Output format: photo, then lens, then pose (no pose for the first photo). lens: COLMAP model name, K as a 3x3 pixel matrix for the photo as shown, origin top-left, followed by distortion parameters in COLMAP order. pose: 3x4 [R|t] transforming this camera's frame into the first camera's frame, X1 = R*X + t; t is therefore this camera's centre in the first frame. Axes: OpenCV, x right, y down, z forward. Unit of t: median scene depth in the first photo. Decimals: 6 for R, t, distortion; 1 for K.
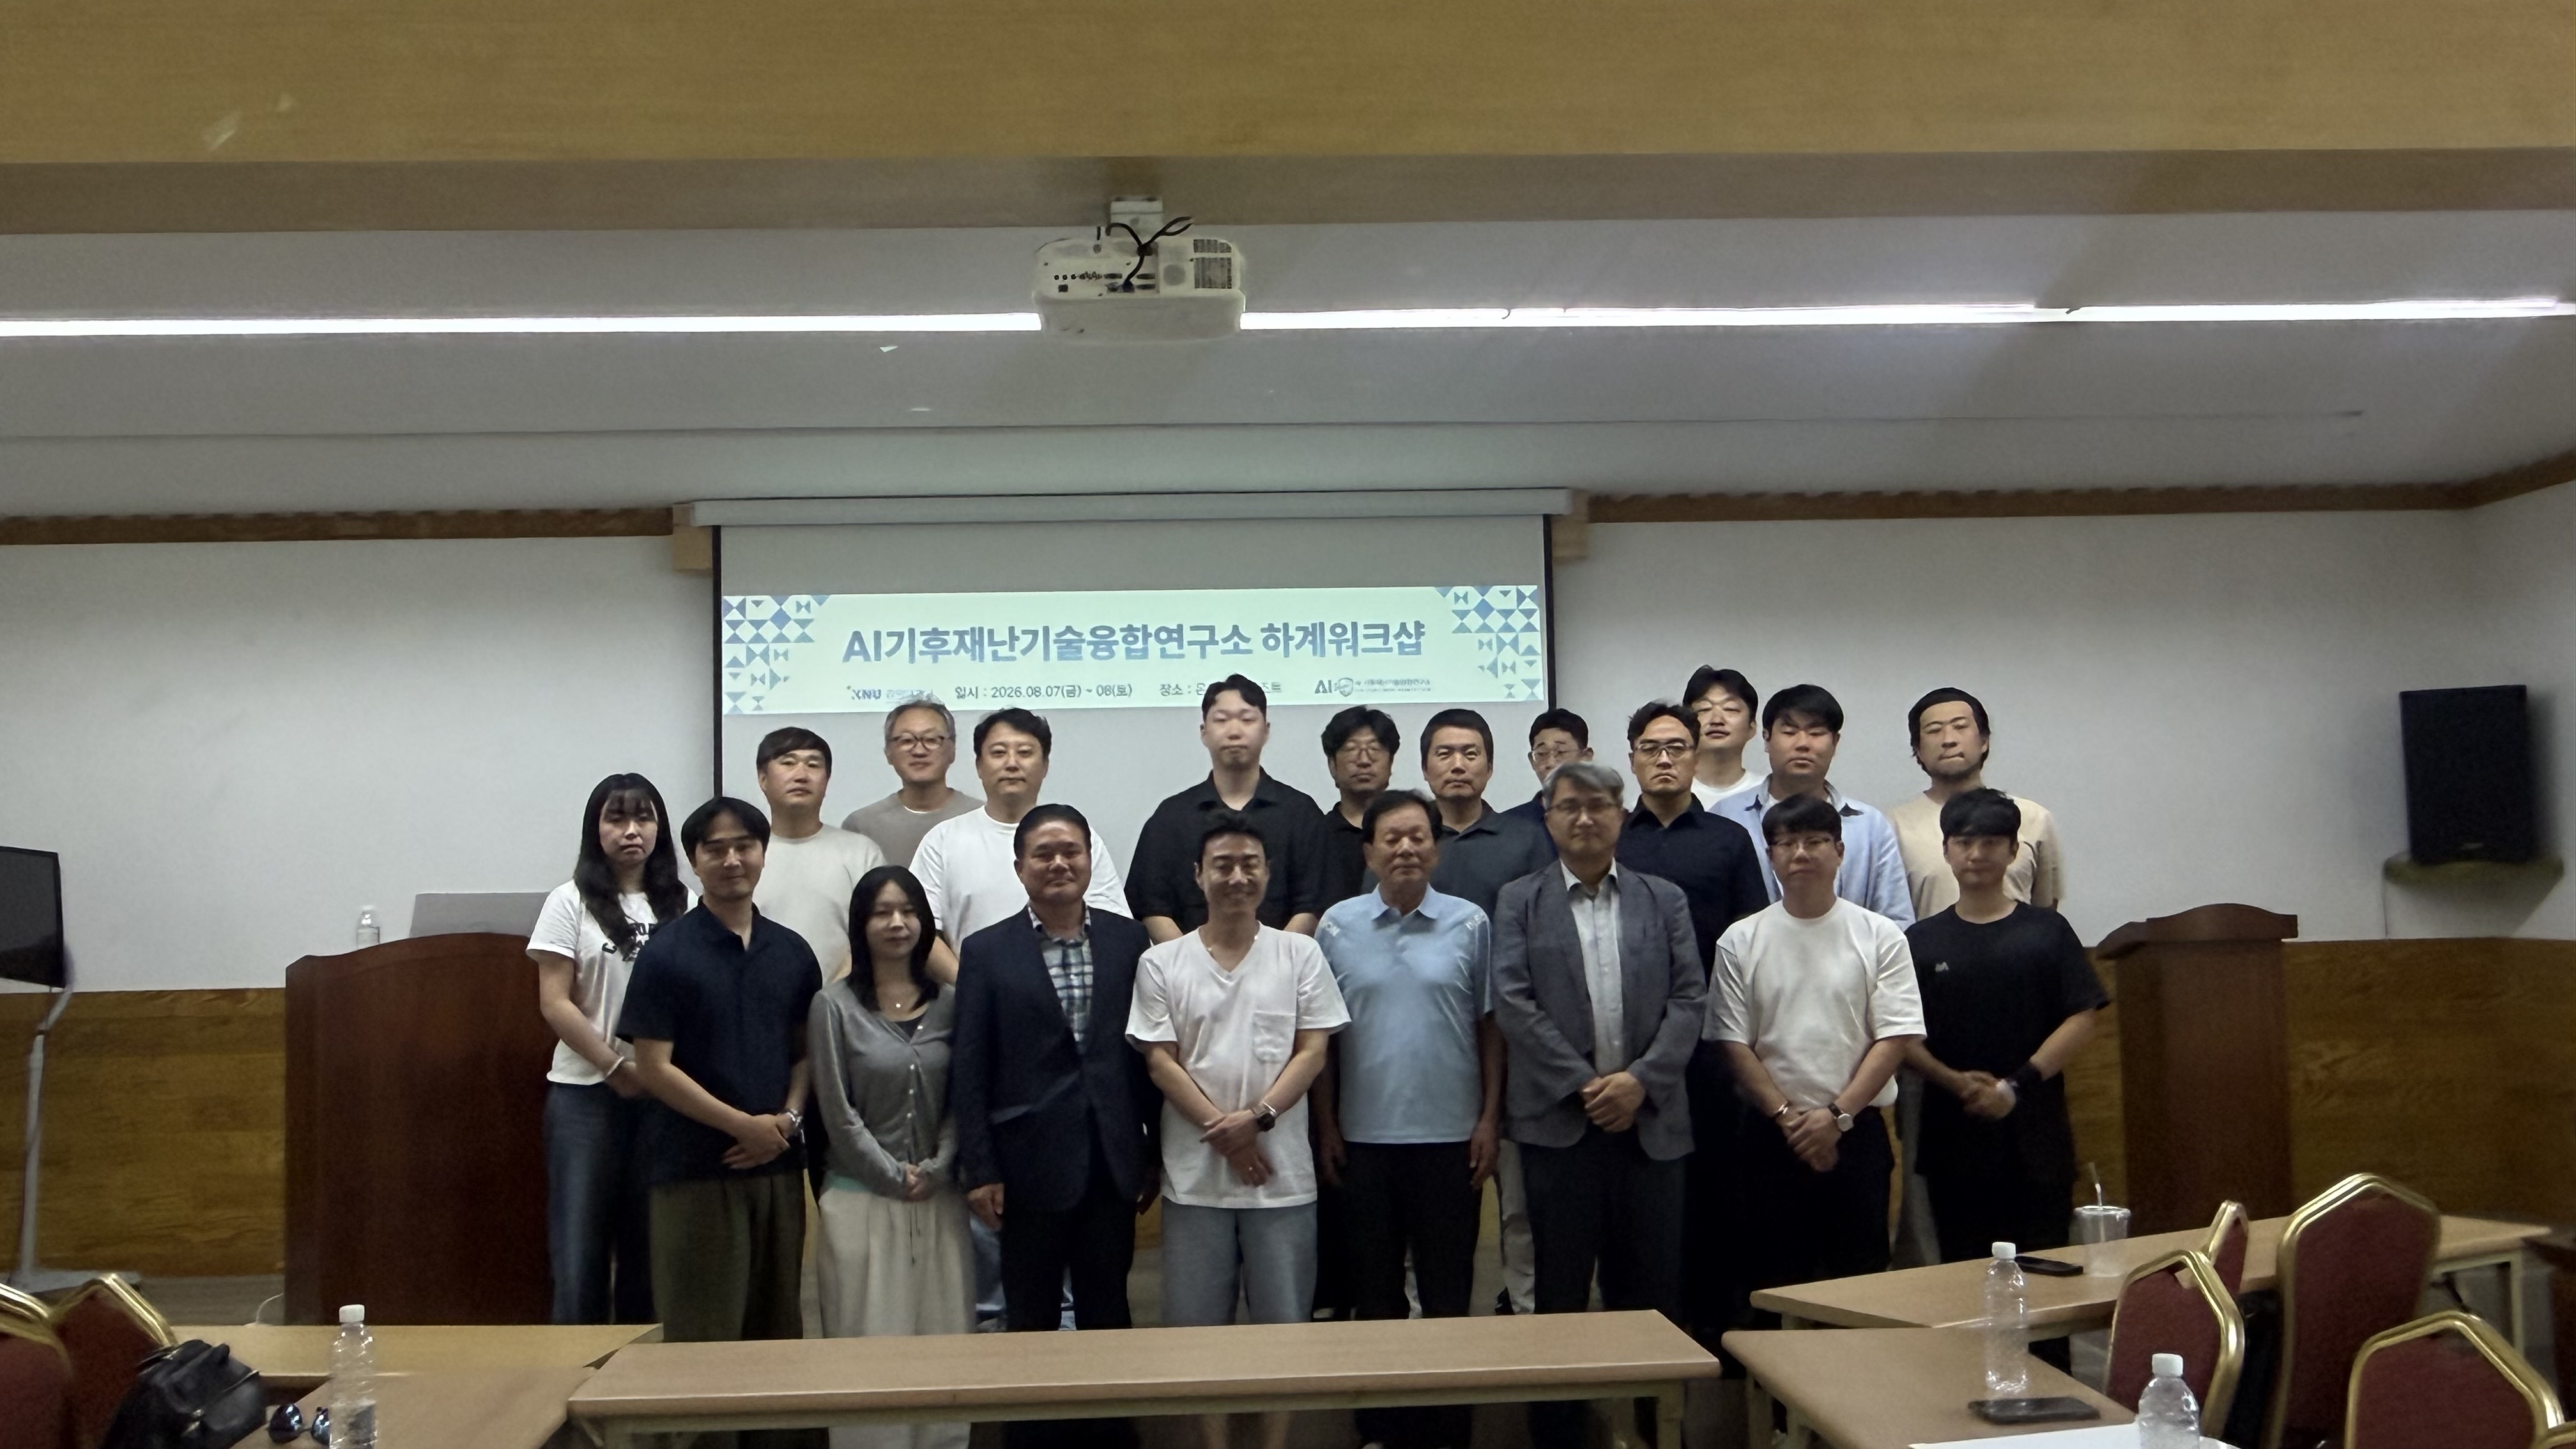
lens RADIAL K [[2349.8, 0, 1288.0], [0, 2349.8, 724.5], [0, 0, 1]] dist [-0.002397, 0.003085]
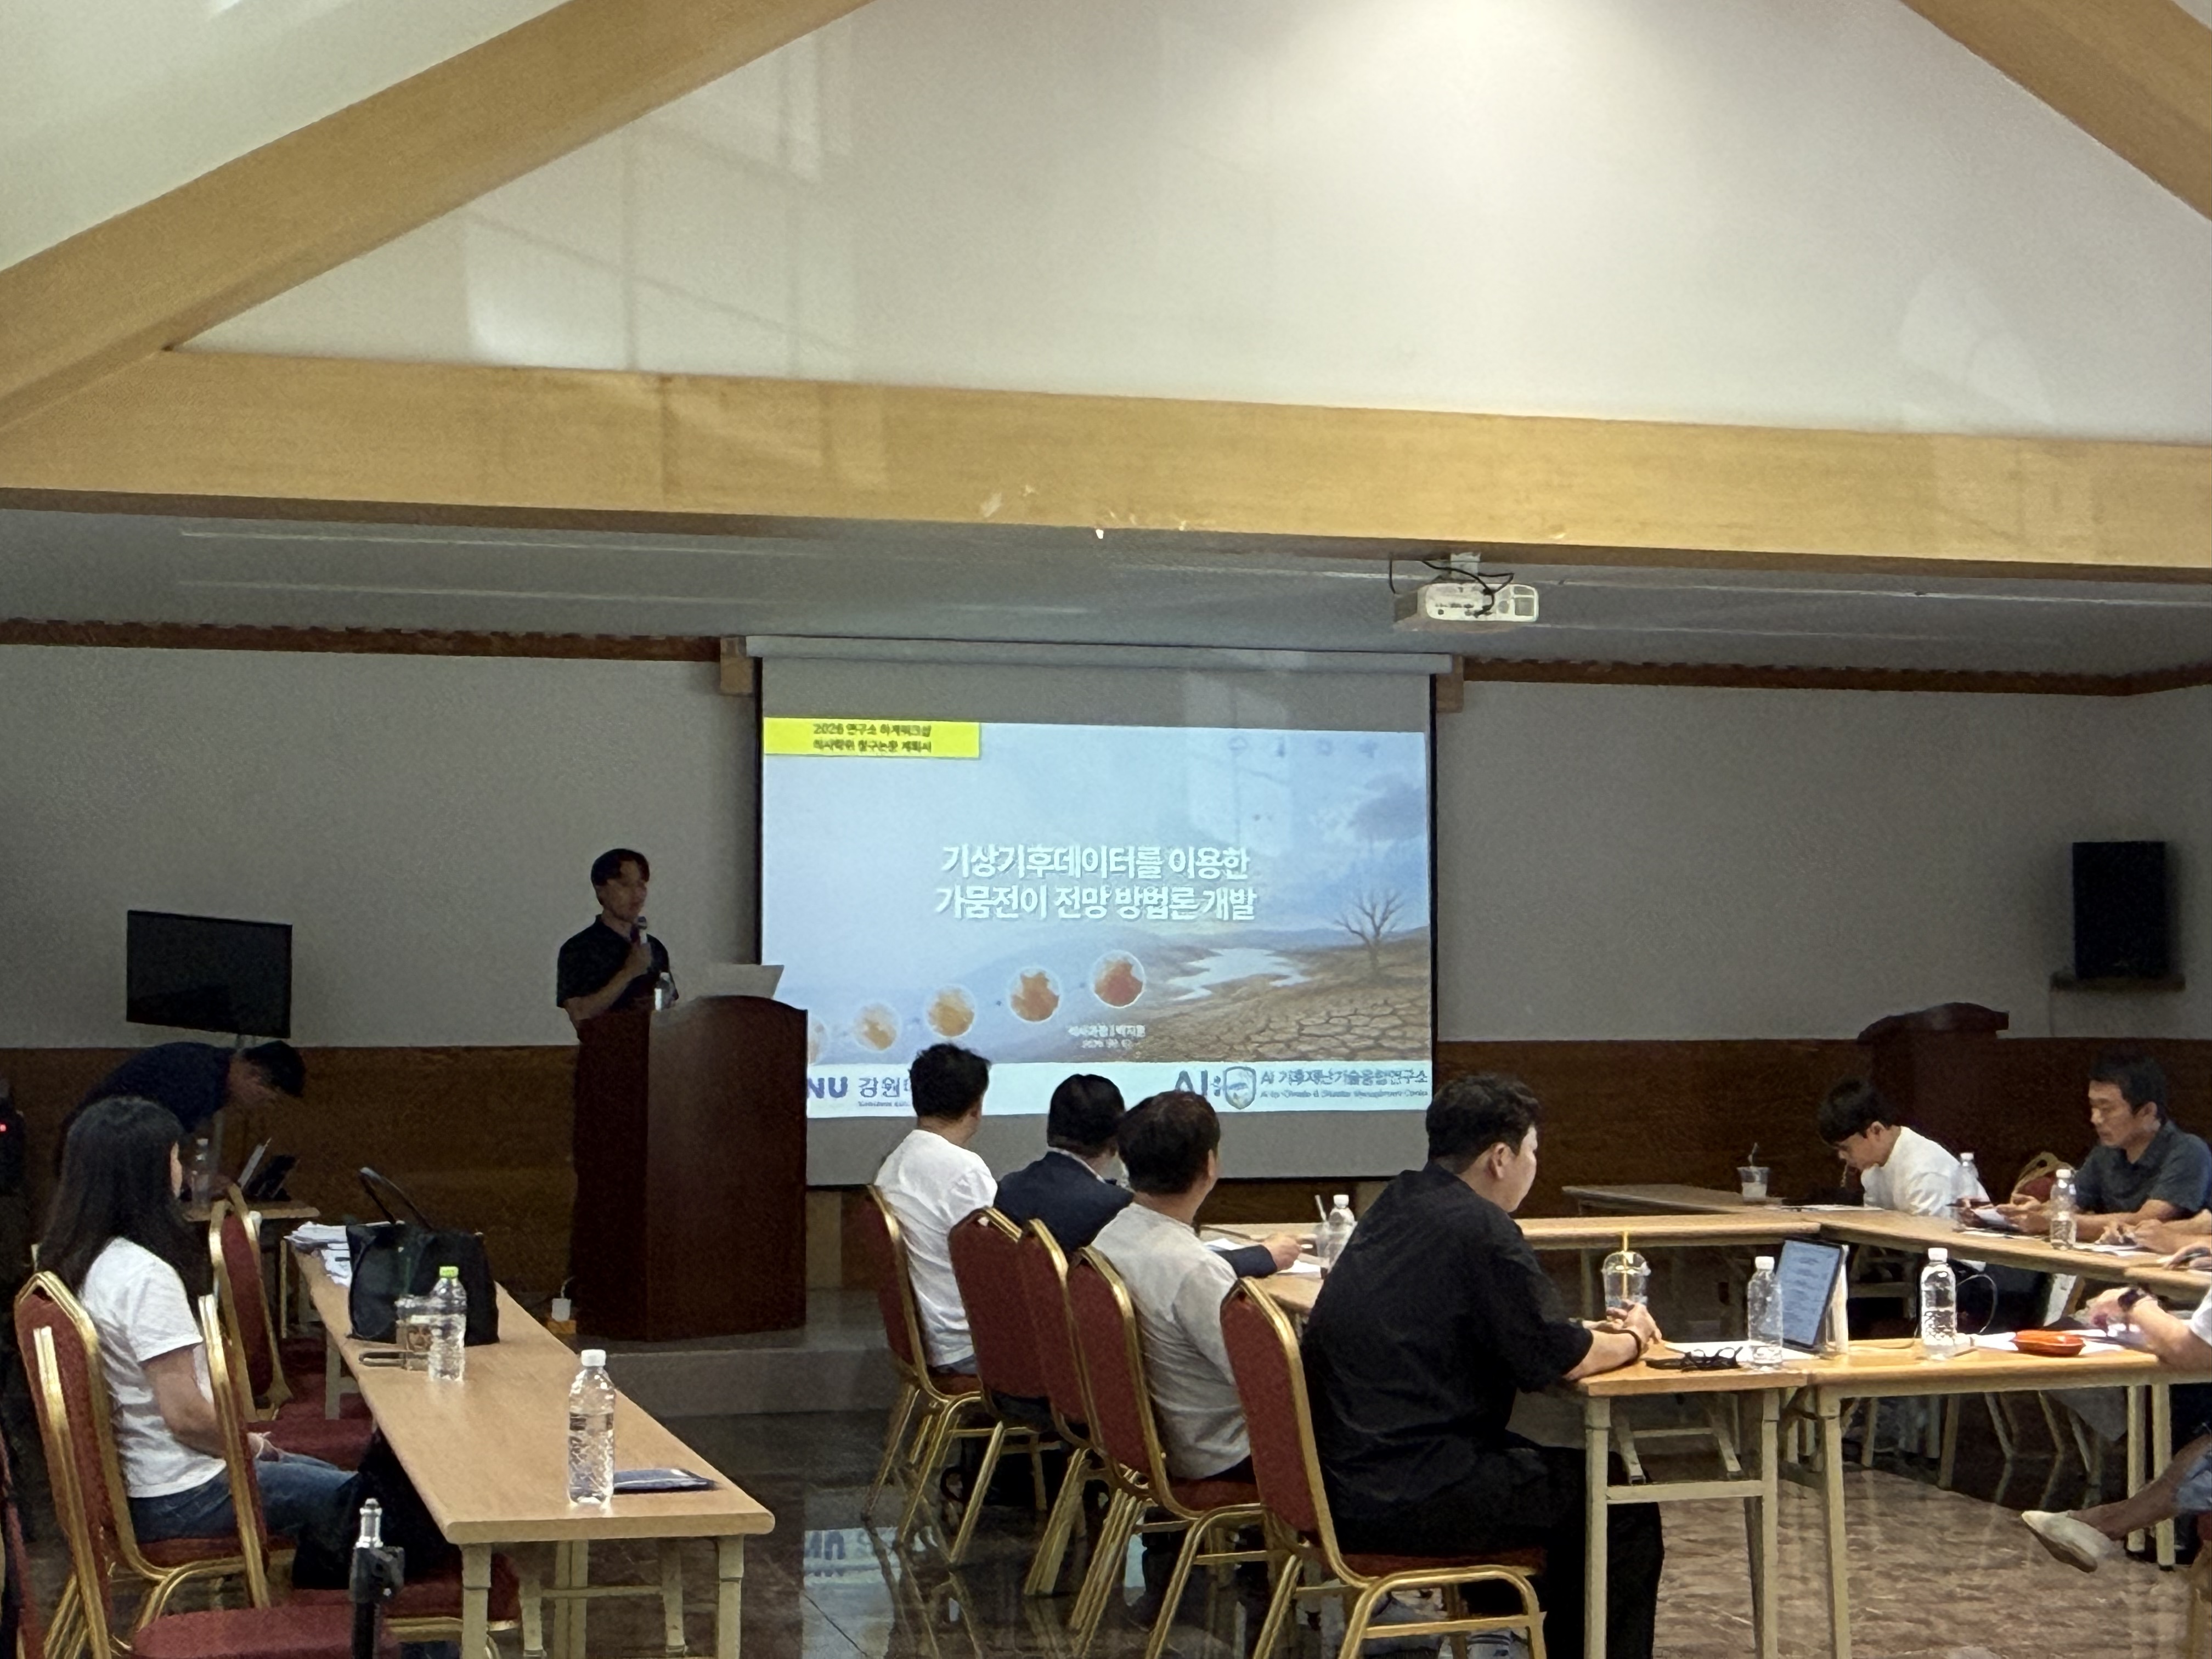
lens RADIAL K [[3452.5, 0, 1106.0], [0, 3452.5, 829.5], [0, 0, 1]] dist [0.003552, 0.004440]
pose [[0.974375, 0.030532, 0.222849, -0.454161], [-0.034556, 0.999302, 0.014177, -0.029344], [-0.222260, -0.021514, 0.974750, -0.706570]]
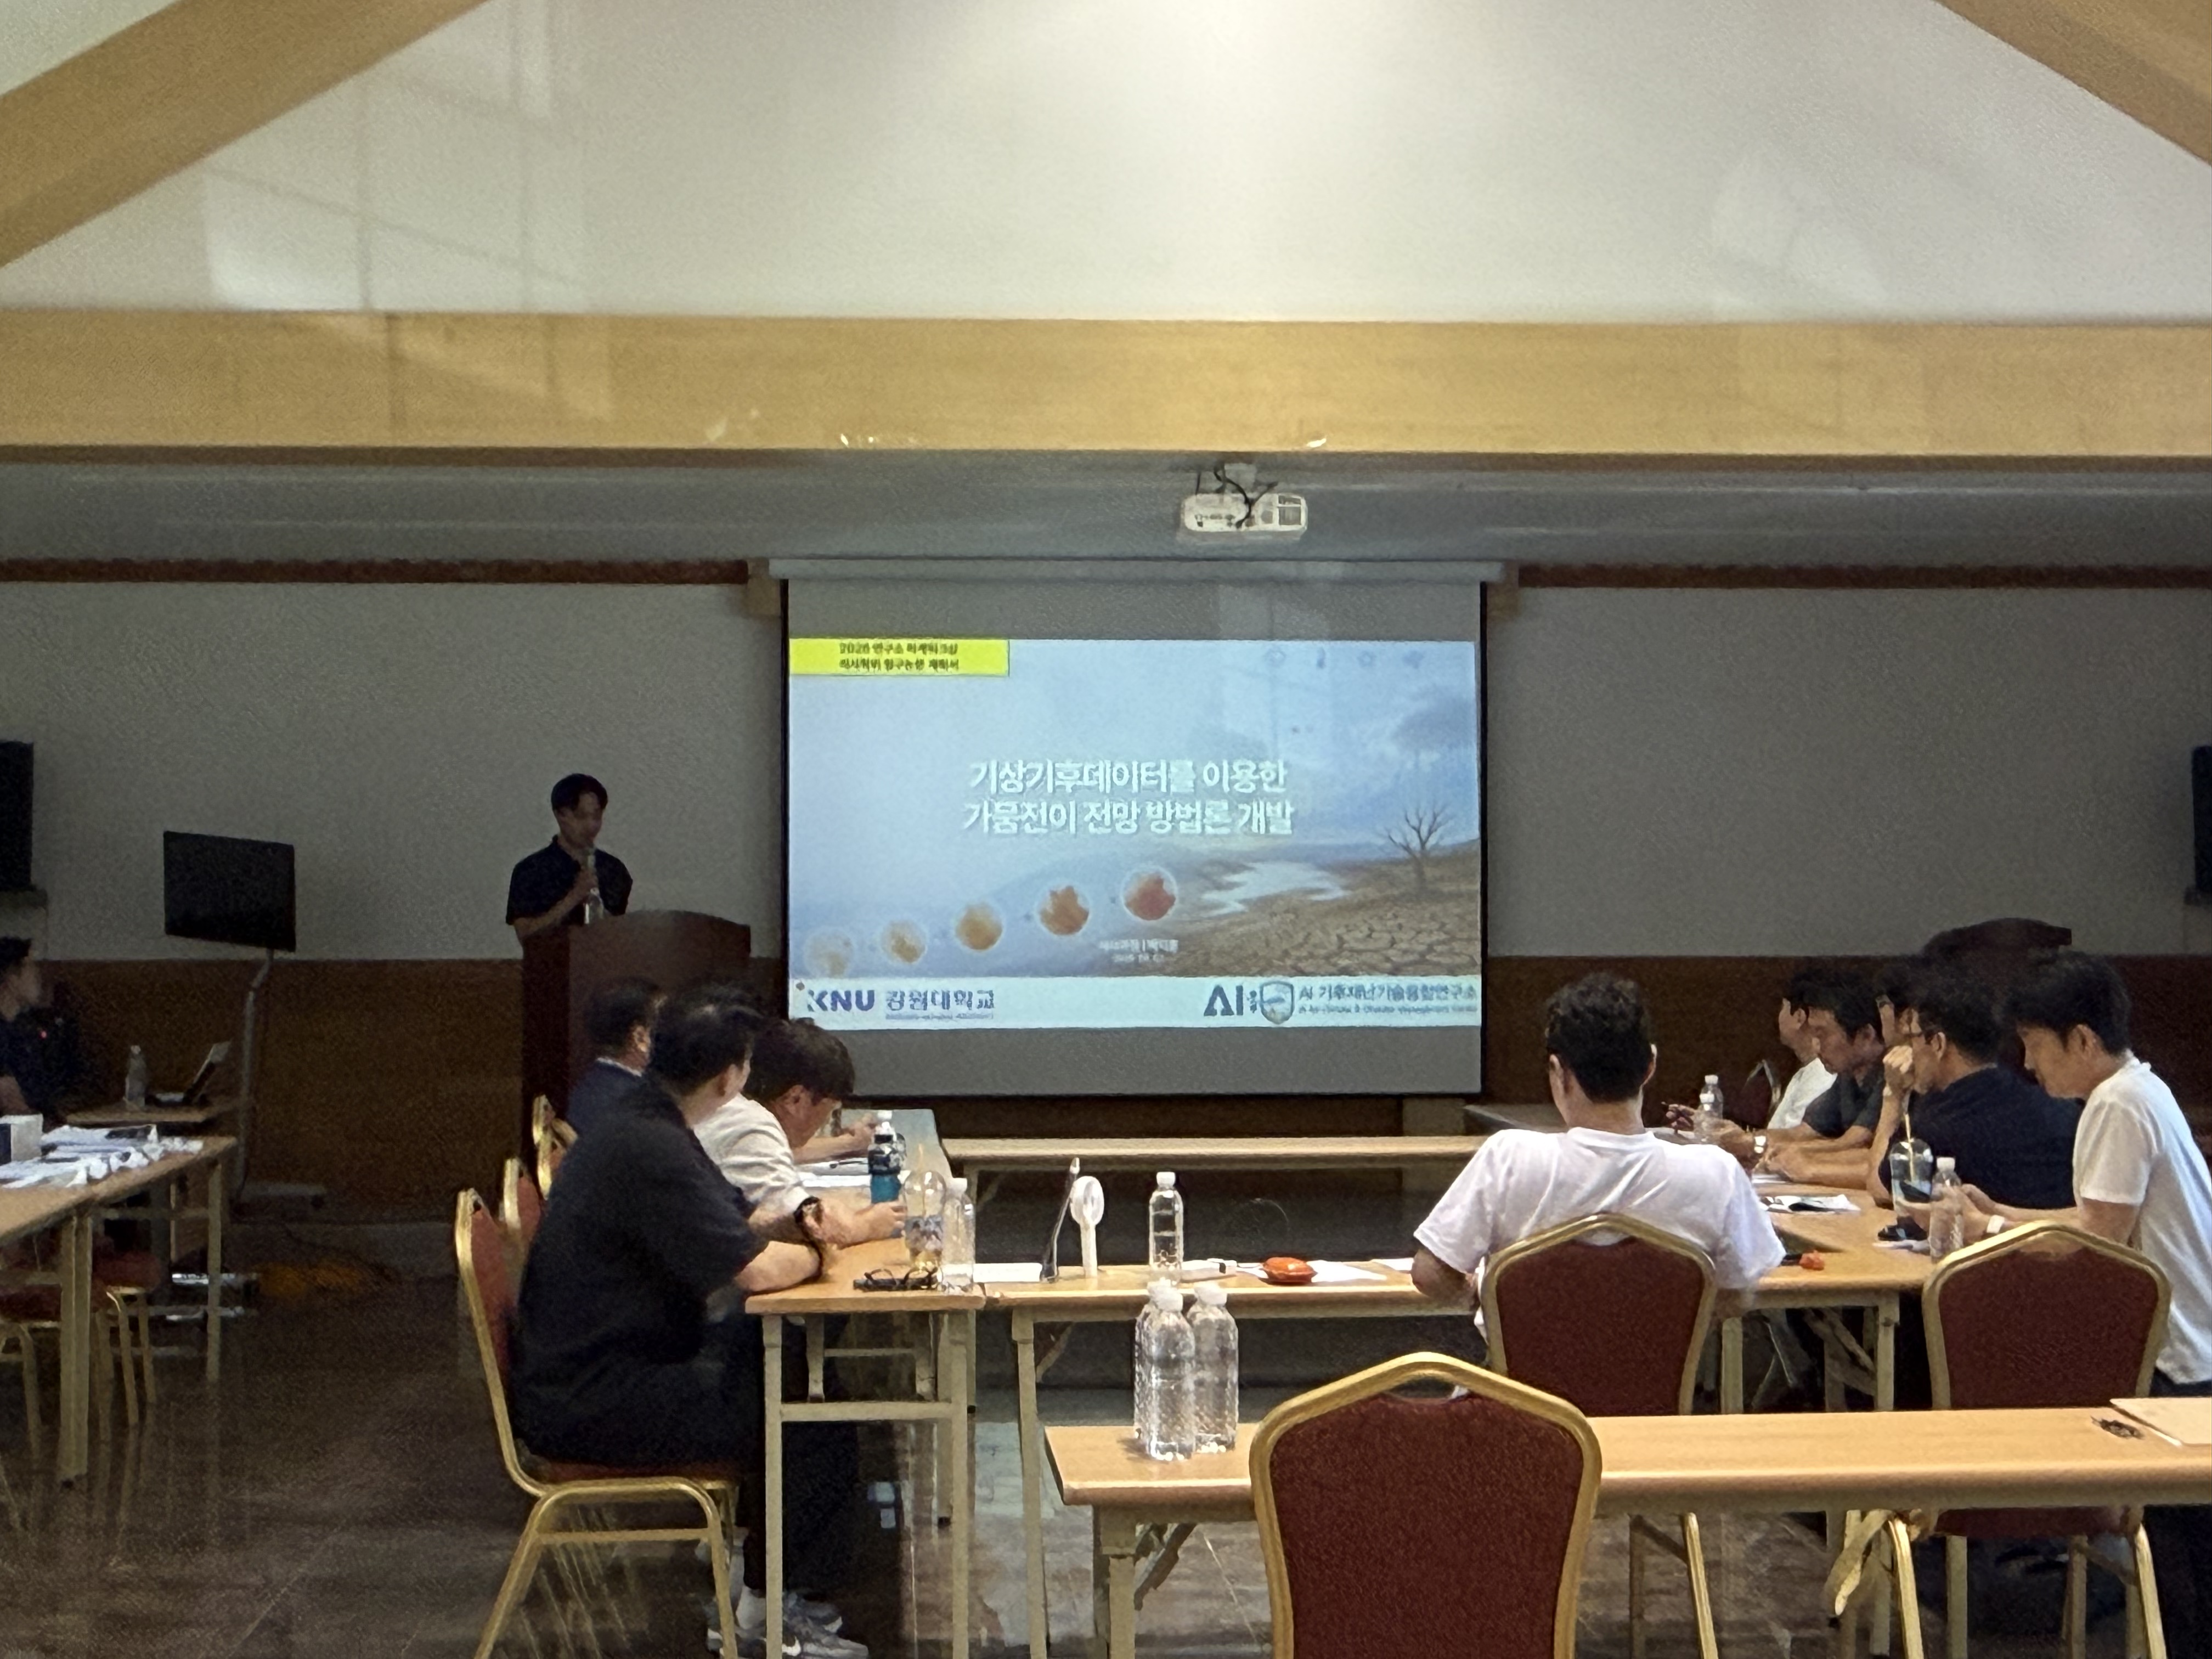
lens RADIAL K [[3452.5, 0, 1106.0], [0, 3452.5, 829.5], [0, 0, 1]] dist [0.003552, 0.004440]
pose [[0.999783, 0.019529, 0.007253, -0.091054], [-0.019843, 0.998740, 0.046099, -0.041858], [-0.006343, -0.046233, 0.998911, -0.752499]]
